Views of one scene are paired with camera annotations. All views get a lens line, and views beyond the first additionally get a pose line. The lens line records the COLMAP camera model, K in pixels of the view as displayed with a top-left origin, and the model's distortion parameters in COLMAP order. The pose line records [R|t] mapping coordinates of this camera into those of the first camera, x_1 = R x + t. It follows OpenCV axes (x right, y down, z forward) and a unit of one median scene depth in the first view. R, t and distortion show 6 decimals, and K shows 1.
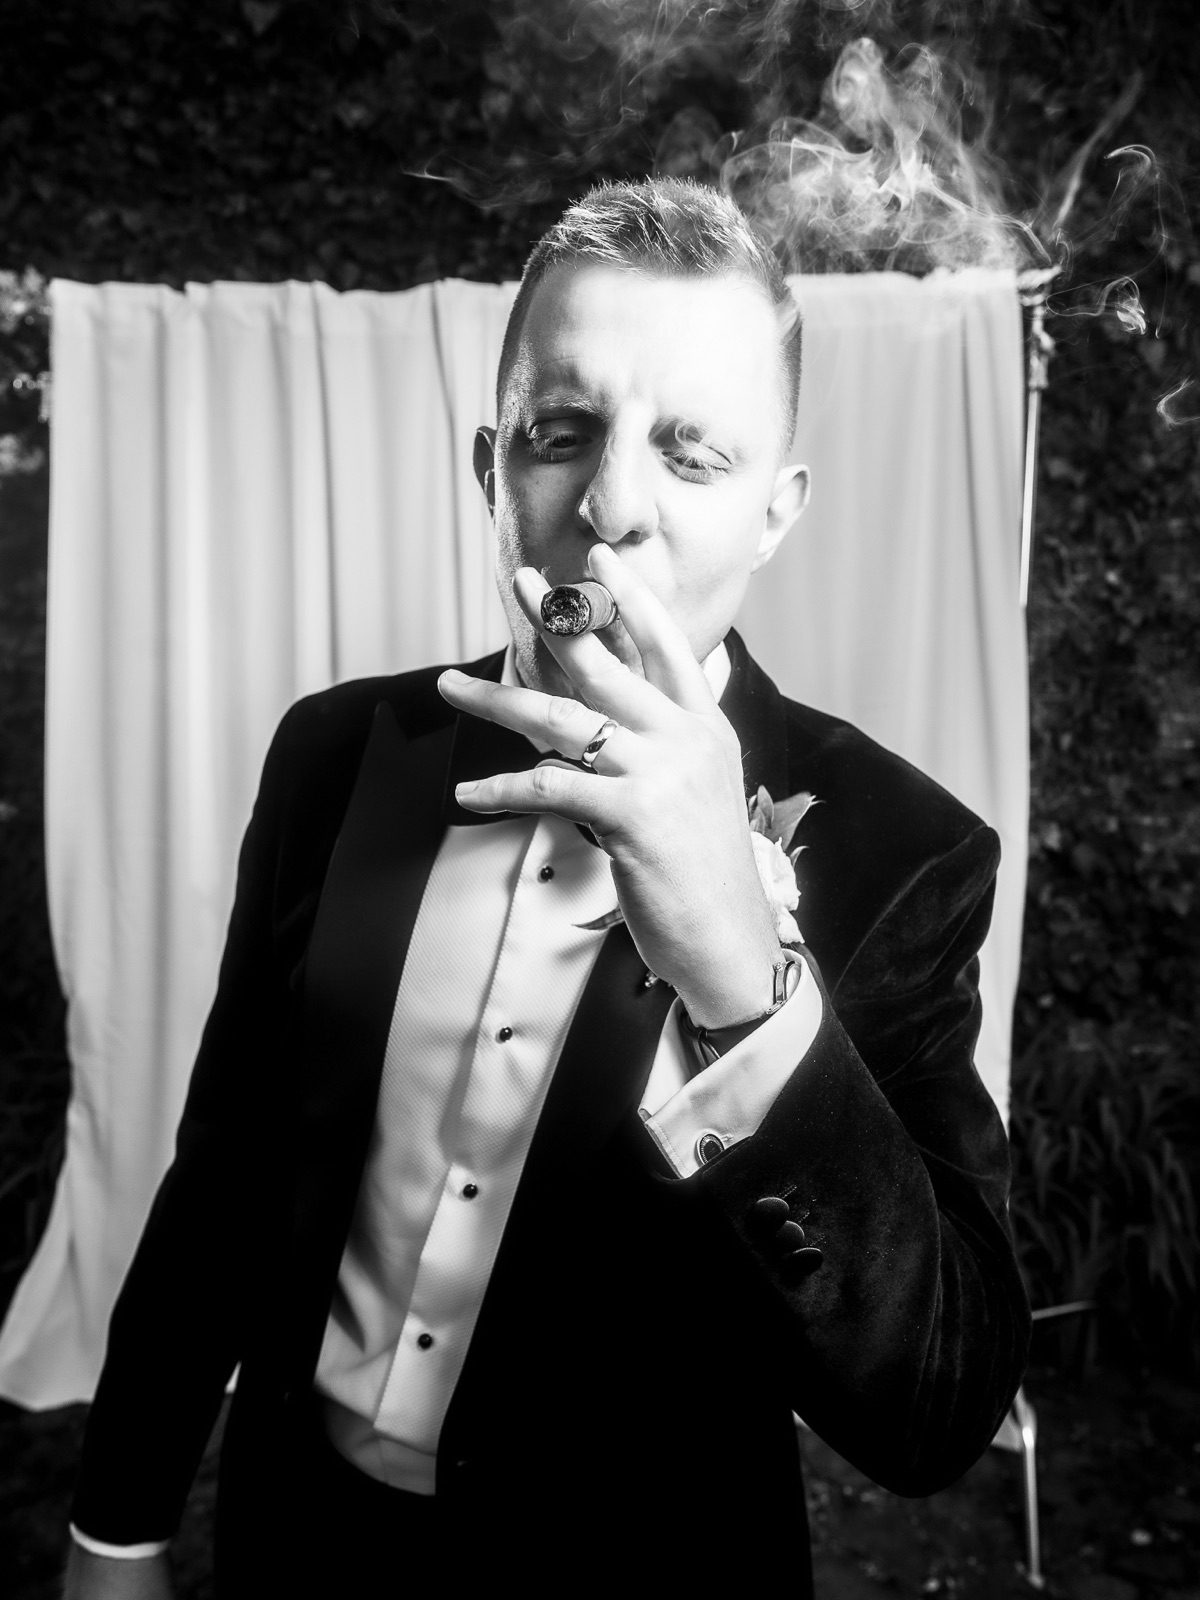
lens RADIAL K [[1171.5, 0, 613.3], [0, 1171.5, 799.4], [0, 0, 1]] dist [-0.001410, 0.001754]
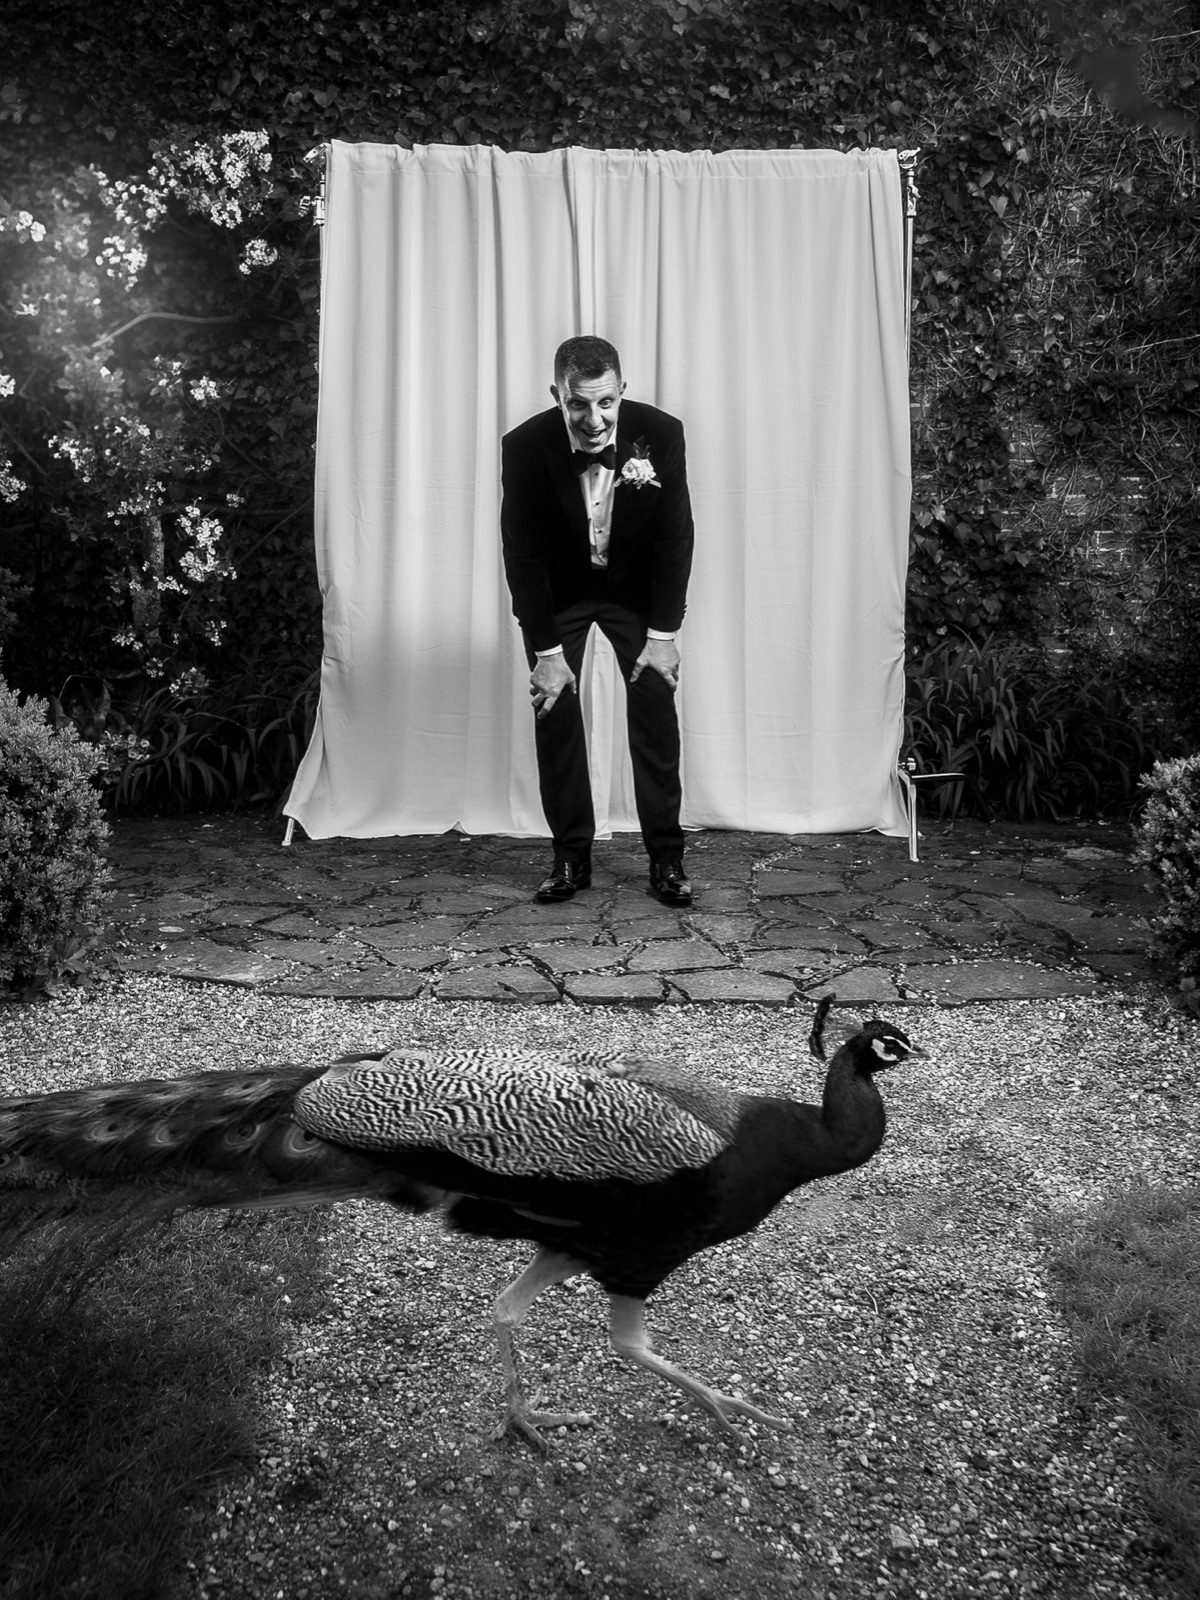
lens RADIAL K [[1351.6, 0, 667.9], [0, 1351.6, 707.5], [0, 0, 1]] dist [0.006446, -0.008105]
pose [[0.996102, -0.007887, 0.087858, -0.139871], [0.009981, 0.999676, -0.023423, 0.320877], [-0.087645, 0.024209, 0.995858, -0.726784]]
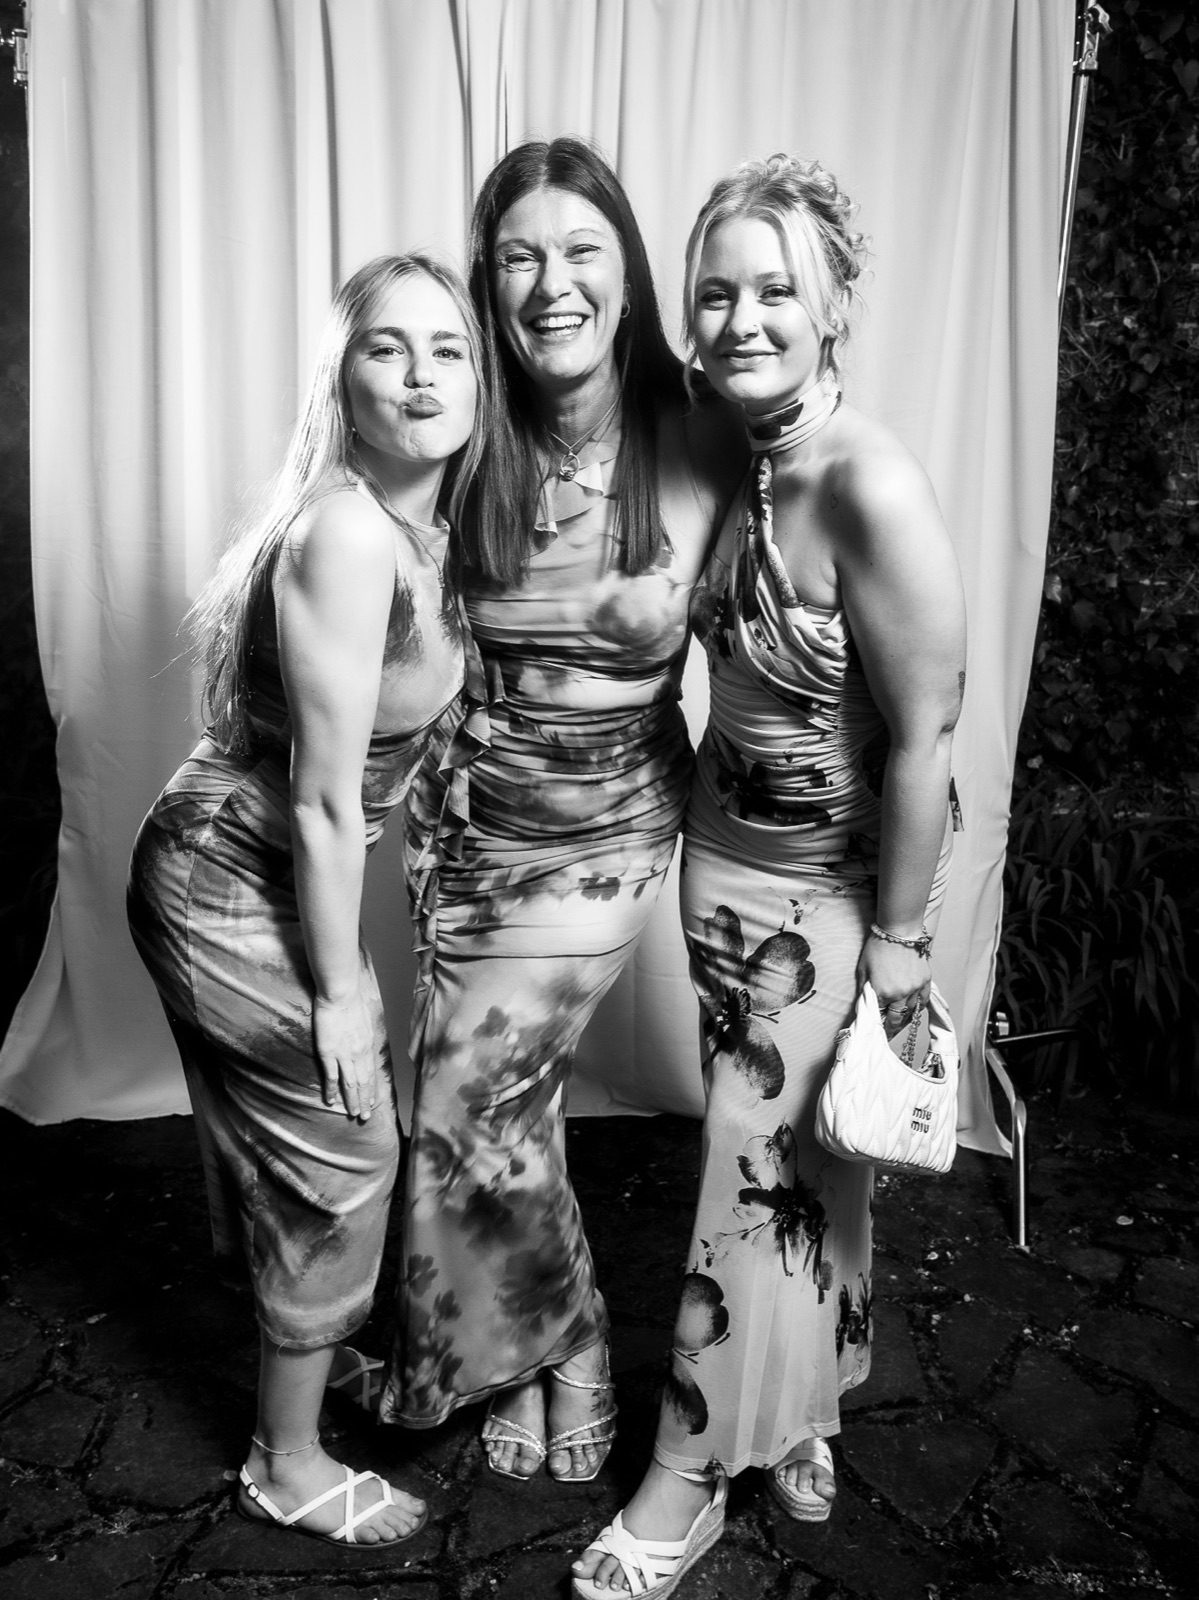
lens RADIAL K [[1241.5, 0, 577.4], [0, 1241.5, 790.5], [0, 0, 1]] dist [0.006142, -0.004353]
pose [[0.999032, 0.013568, 0.041843, -0.065191], [-0.017578, 0.995129, 0.097005, 0.104090], [-0.040323, -0.097647, 0.994404, -0.036675]]
